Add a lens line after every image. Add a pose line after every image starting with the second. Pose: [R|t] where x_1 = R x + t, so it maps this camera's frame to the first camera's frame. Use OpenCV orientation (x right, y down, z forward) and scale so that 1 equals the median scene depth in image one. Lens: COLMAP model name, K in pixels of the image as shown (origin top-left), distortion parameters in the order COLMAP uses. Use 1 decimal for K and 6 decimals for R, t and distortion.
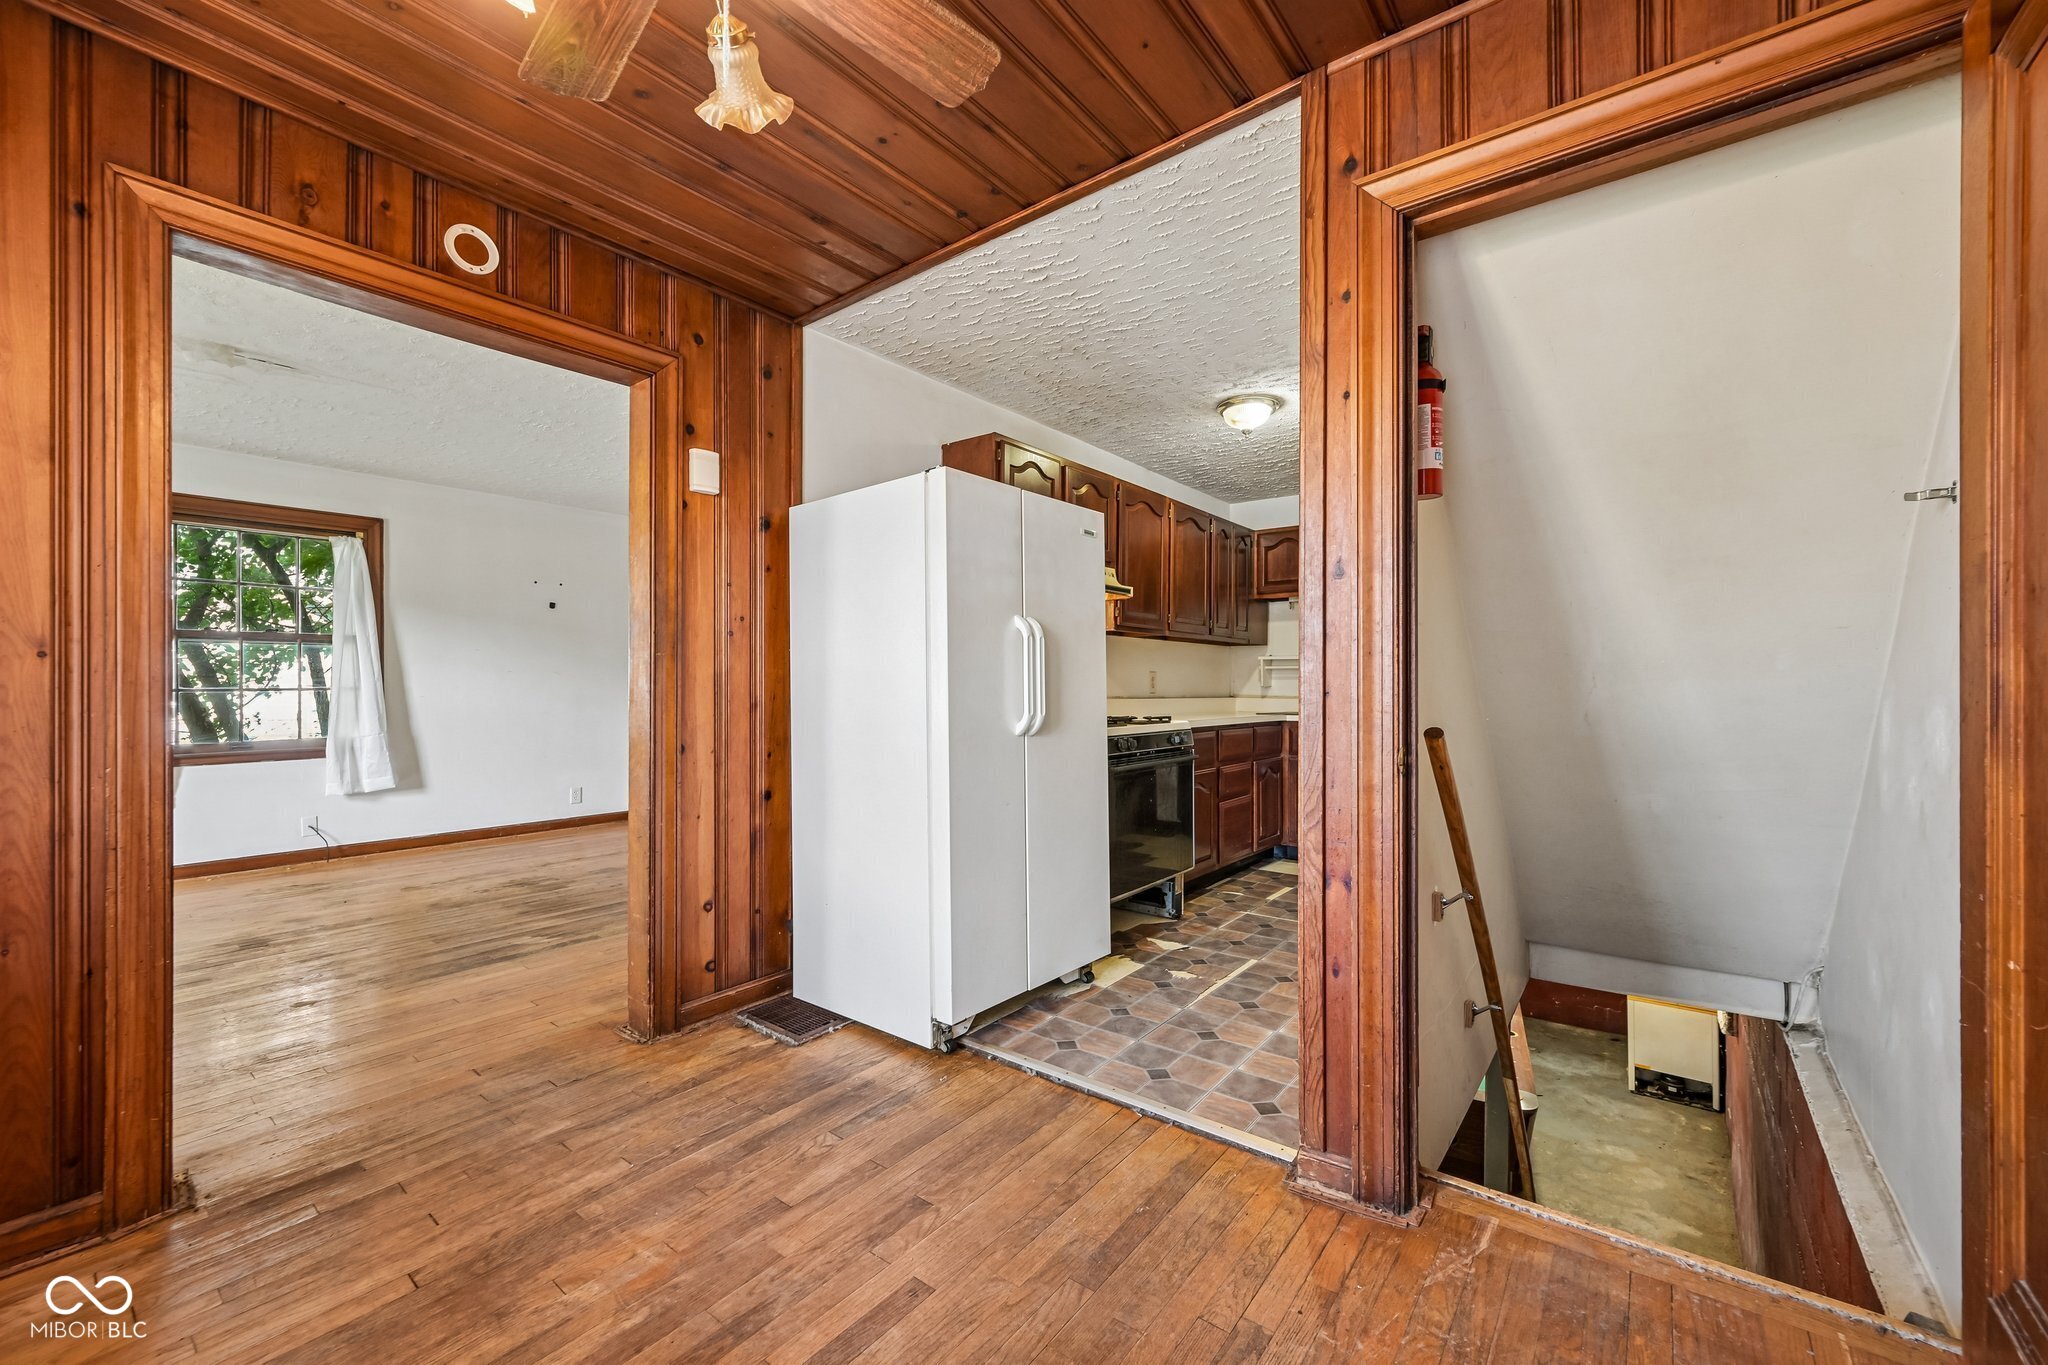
lens RADIAL K [[813.2, 0, 1021.7], [0, 813.2, 680.2], [0, 0, 1]] dist [-0.000282, 0.000081]
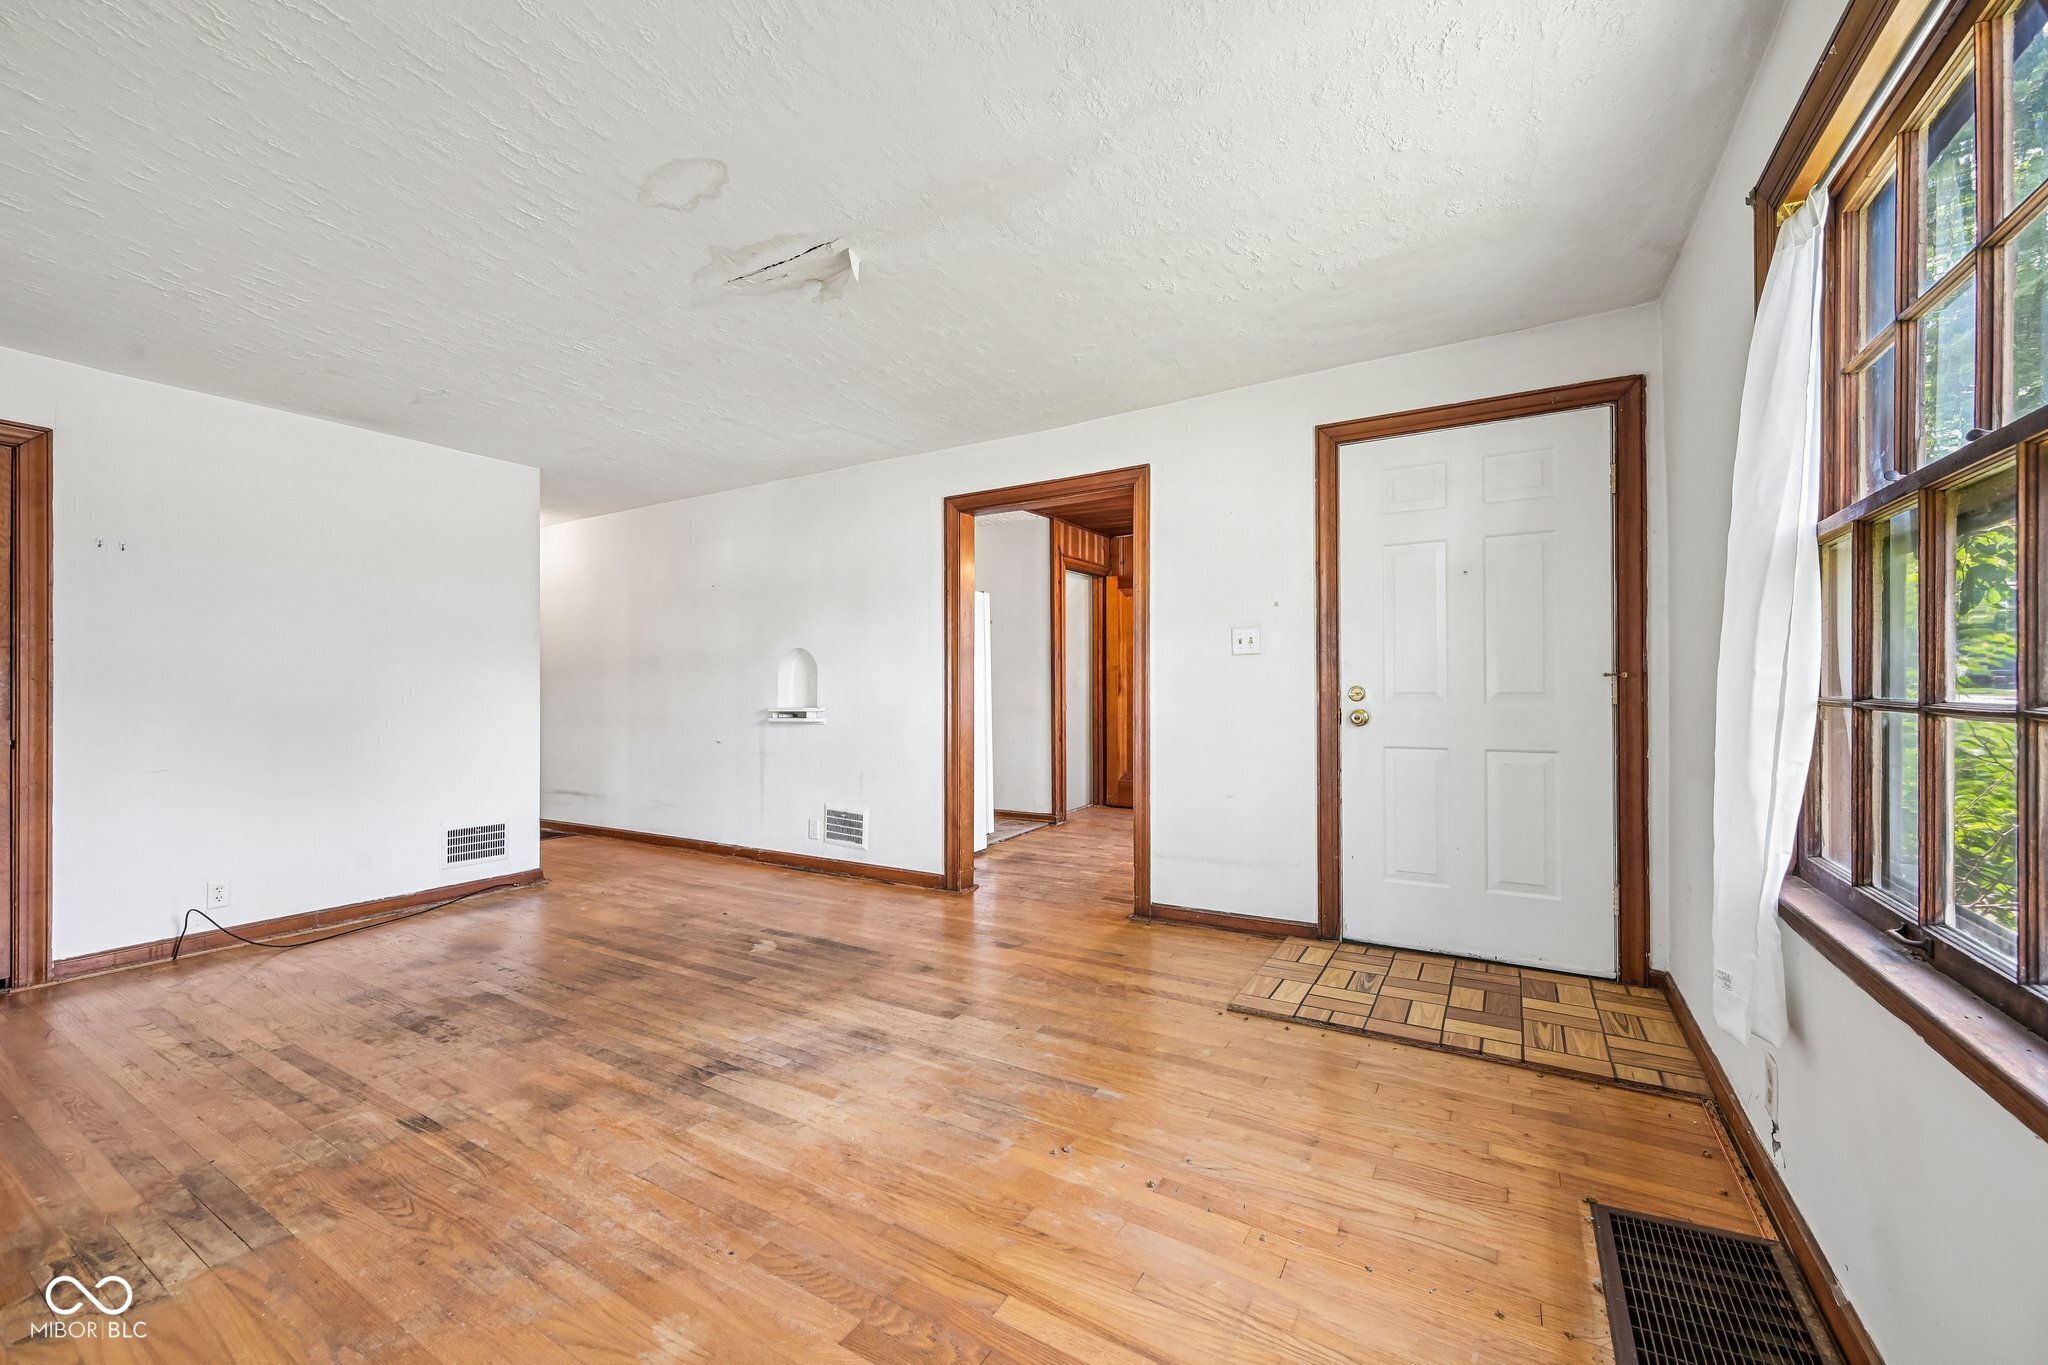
lens RADIAL K [[813.2, 0, 1021.7], [0, 813.2, 680.2], [0, 0, 1]] dist [-0.000282, 0.000081]
pose [[-0.120516, 0.003881, 0.992704, -1.288003], [0.003594, 0.999988, -0.003473, -0.003852], [-0.992705, 0.003149, -0.120528, 0.633302]]
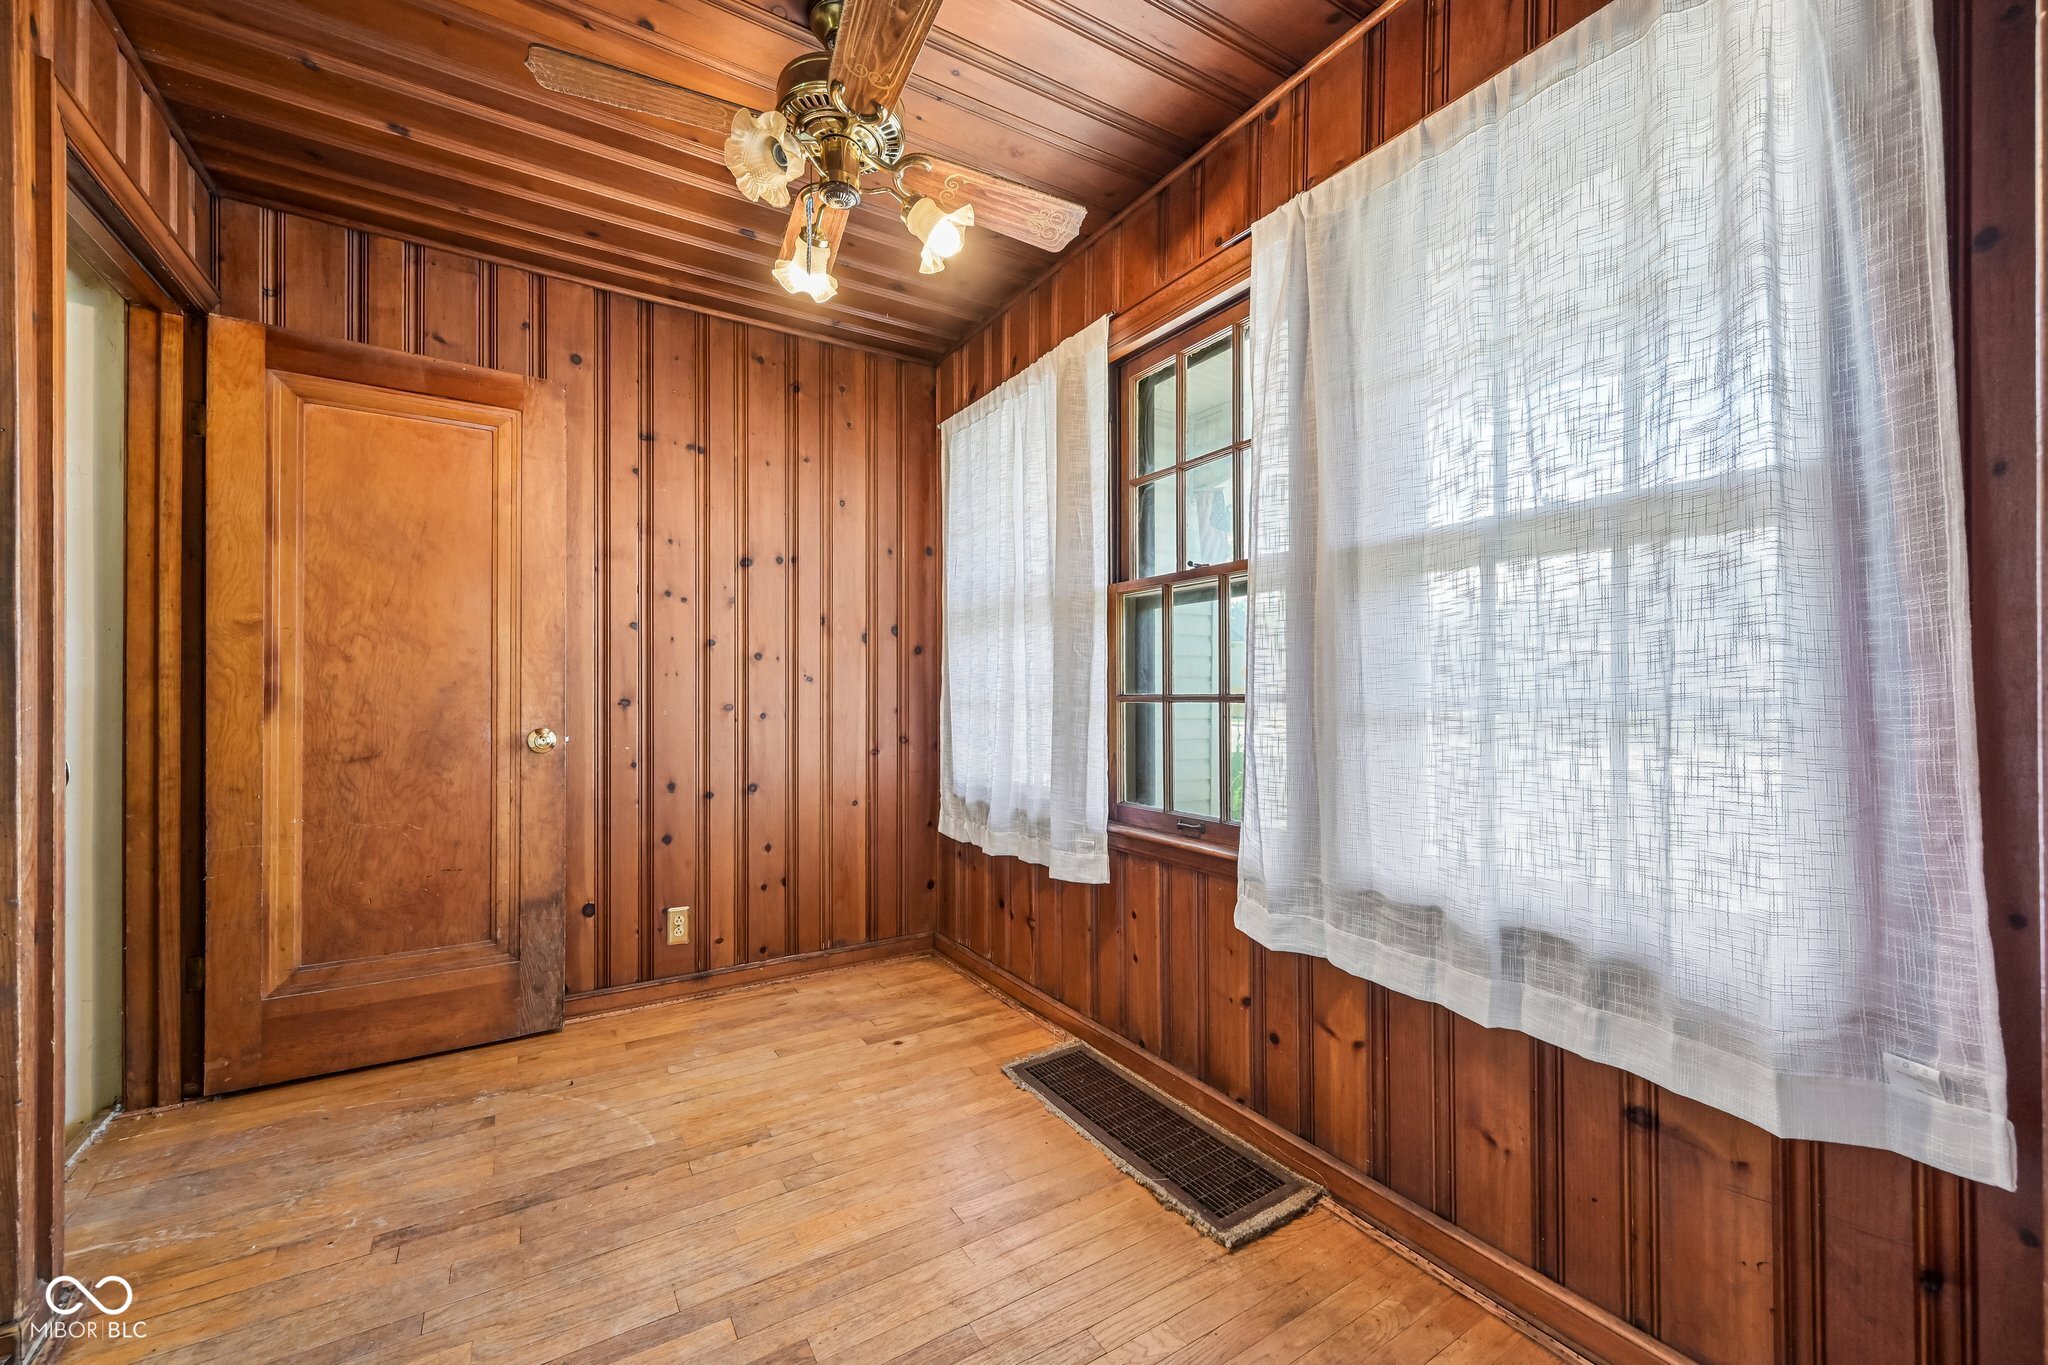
lens RADIAL K [[809.3, 0, 1025.5], [0, 809.3, 696.9], [0, 0, 1]] dist [0.000987, 0.000020]
pose [[-0.940855, -0.000068, 0.338808, -0.311601], [-0.001141, 0.999995, -0.002968, 0.009261], [-0.338806, -0.003179, -0.940851, 0.552549]]
